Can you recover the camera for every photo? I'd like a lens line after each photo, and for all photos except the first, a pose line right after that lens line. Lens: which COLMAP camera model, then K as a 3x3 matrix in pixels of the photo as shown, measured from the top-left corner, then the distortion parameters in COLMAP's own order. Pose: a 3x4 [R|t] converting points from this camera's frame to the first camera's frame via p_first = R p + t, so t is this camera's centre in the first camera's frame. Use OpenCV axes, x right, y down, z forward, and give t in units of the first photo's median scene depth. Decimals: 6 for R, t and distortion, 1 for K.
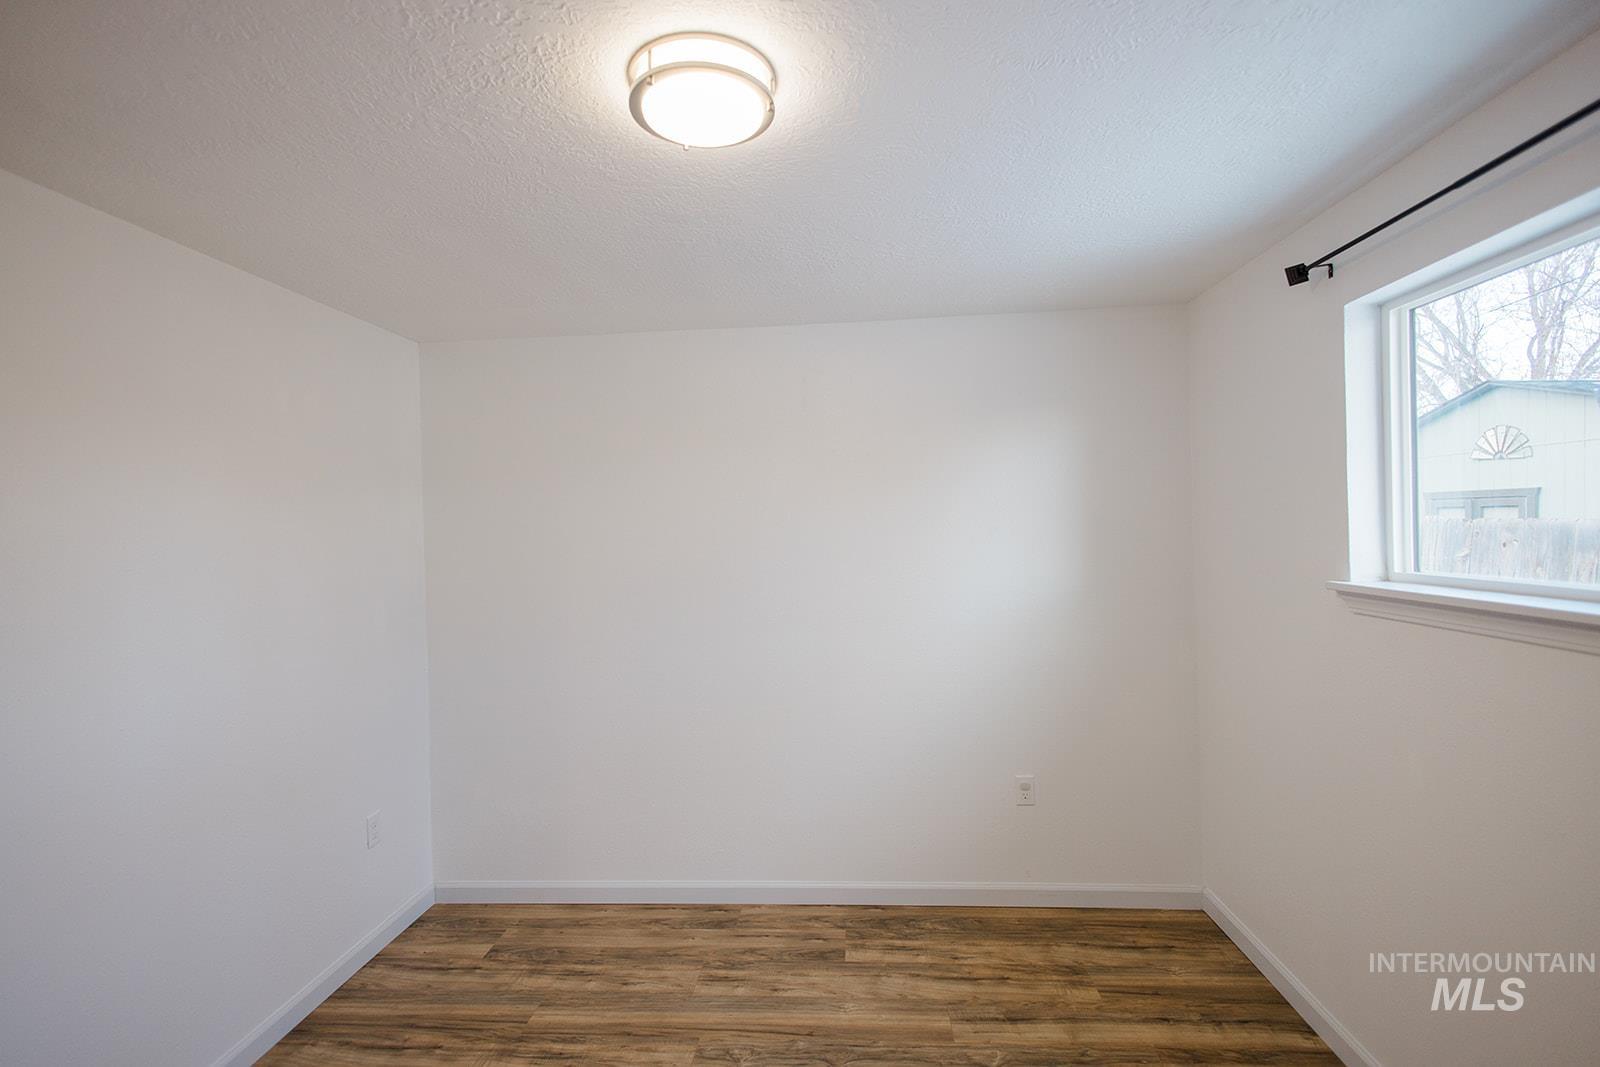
lens RADIAL K [[751.4, 0, 802.4], [0, 751.4, 527.0], [0, 0, 1]] dist [0.006235, 0.000742]
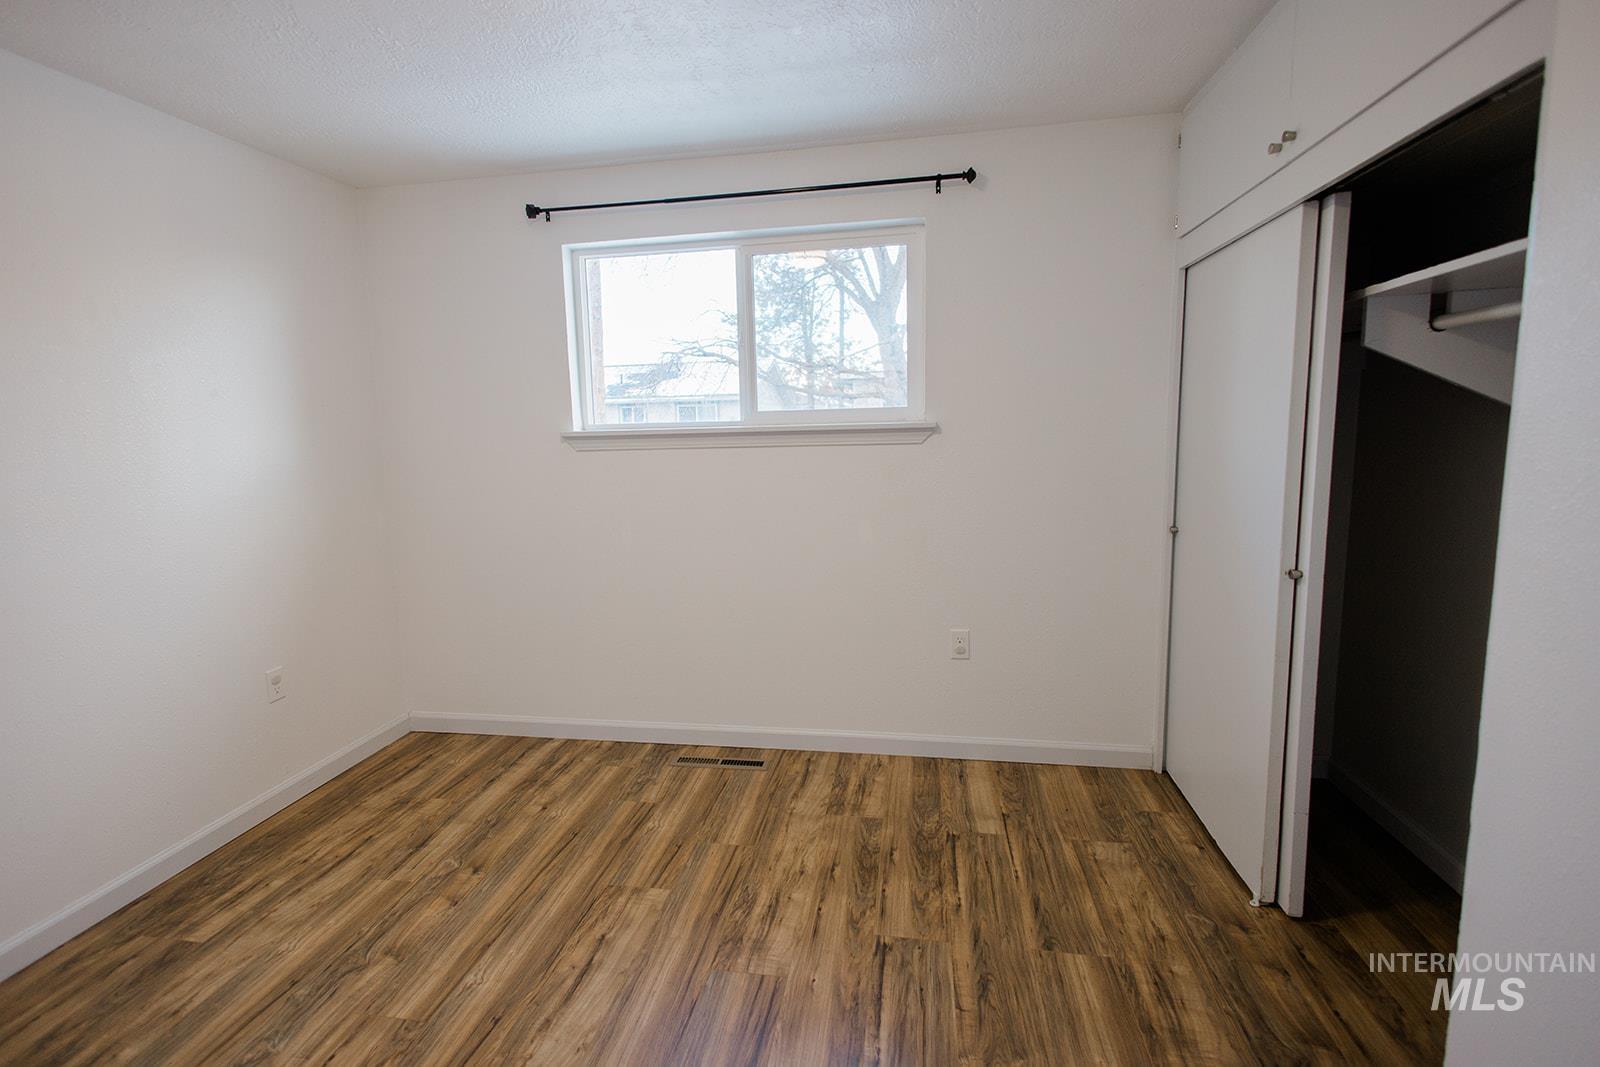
lens RADIAL K [[751.4, 0, 807.3], [0, 751.4, 527.5], [0, 0, 1]] dist [0.006235, 0.000742]
pose [[0.076273, -0.112824, 0.990683, -0.653827], [0.032336, 0.993335, 0.110637, 0.095771], [-0.996562, 0.023596, 0.079413, 0.333577]]
